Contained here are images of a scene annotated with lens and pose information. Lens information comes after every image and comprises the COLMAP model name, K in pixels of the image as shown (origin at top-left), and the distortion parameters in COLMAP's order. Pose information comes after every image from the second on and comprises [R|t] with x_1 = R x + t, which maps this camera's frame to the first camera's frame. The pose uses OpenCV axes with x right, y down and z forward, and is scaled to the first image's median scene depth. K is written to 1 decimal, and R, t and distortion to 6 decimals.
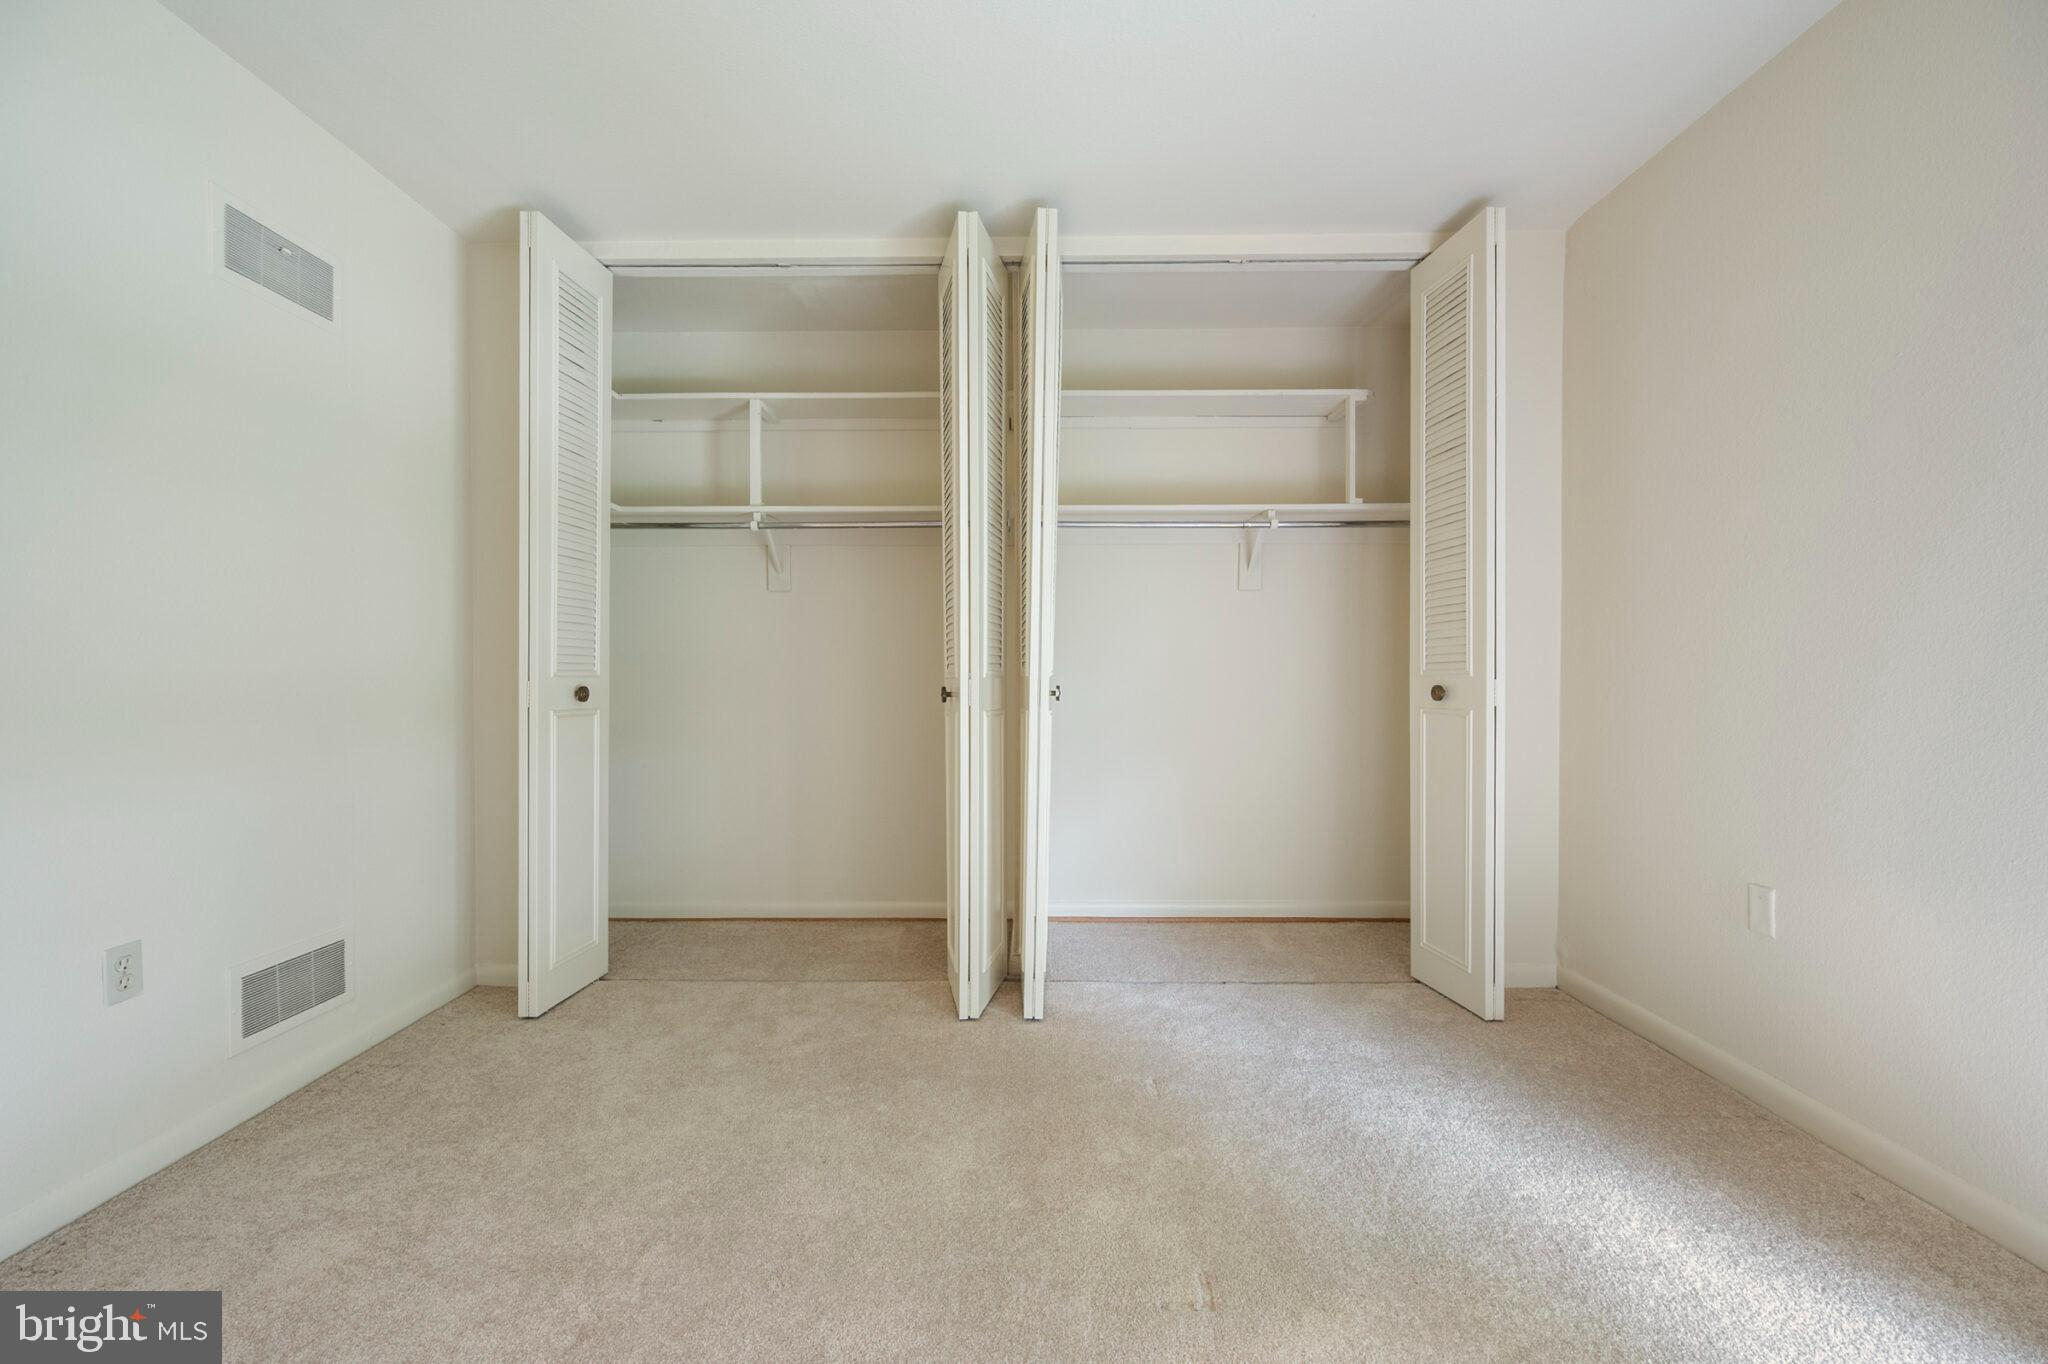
lens RADIAL K [[813.8, 0, 1024.3], [0, 813.8, 676.2], [0, 0, 1]] dist [-0.002602, -0.000203]
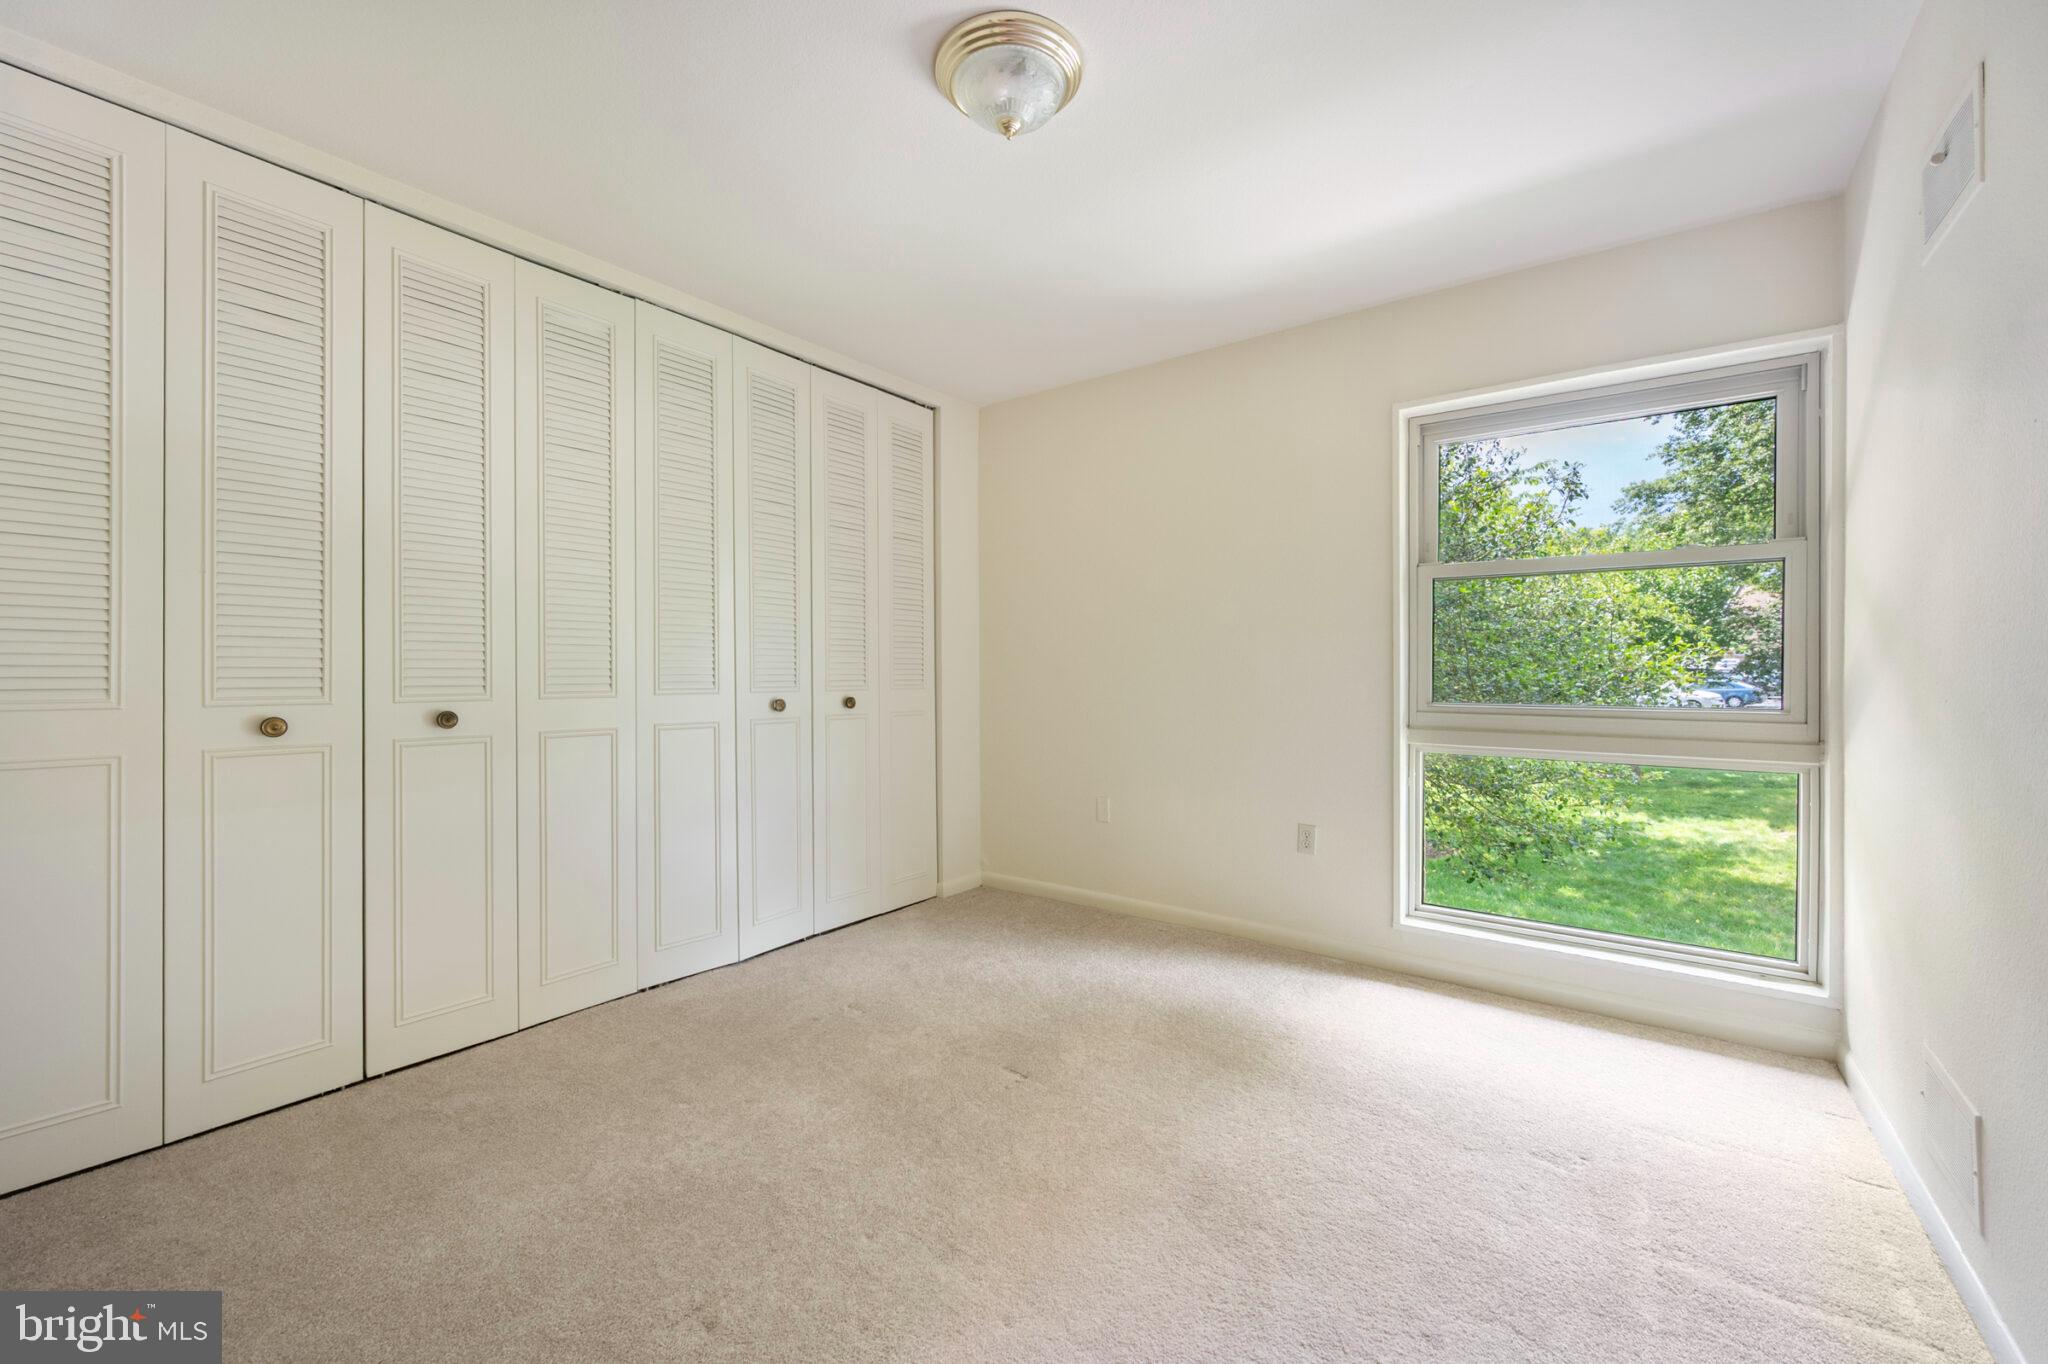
lens RADIAL K [[813.8, 0, 1023.4], [0, 813.8, 681.7], [0, 0, 1]] dist [-0.002602, -0.000203]
pose [[0.578347, -0.000627, 0.815790, -0.741751], [-0.000764, 0.999999, 0.001310, -0.013921], [-0.815790, -0.001381, 0.578346, 0.043063]]
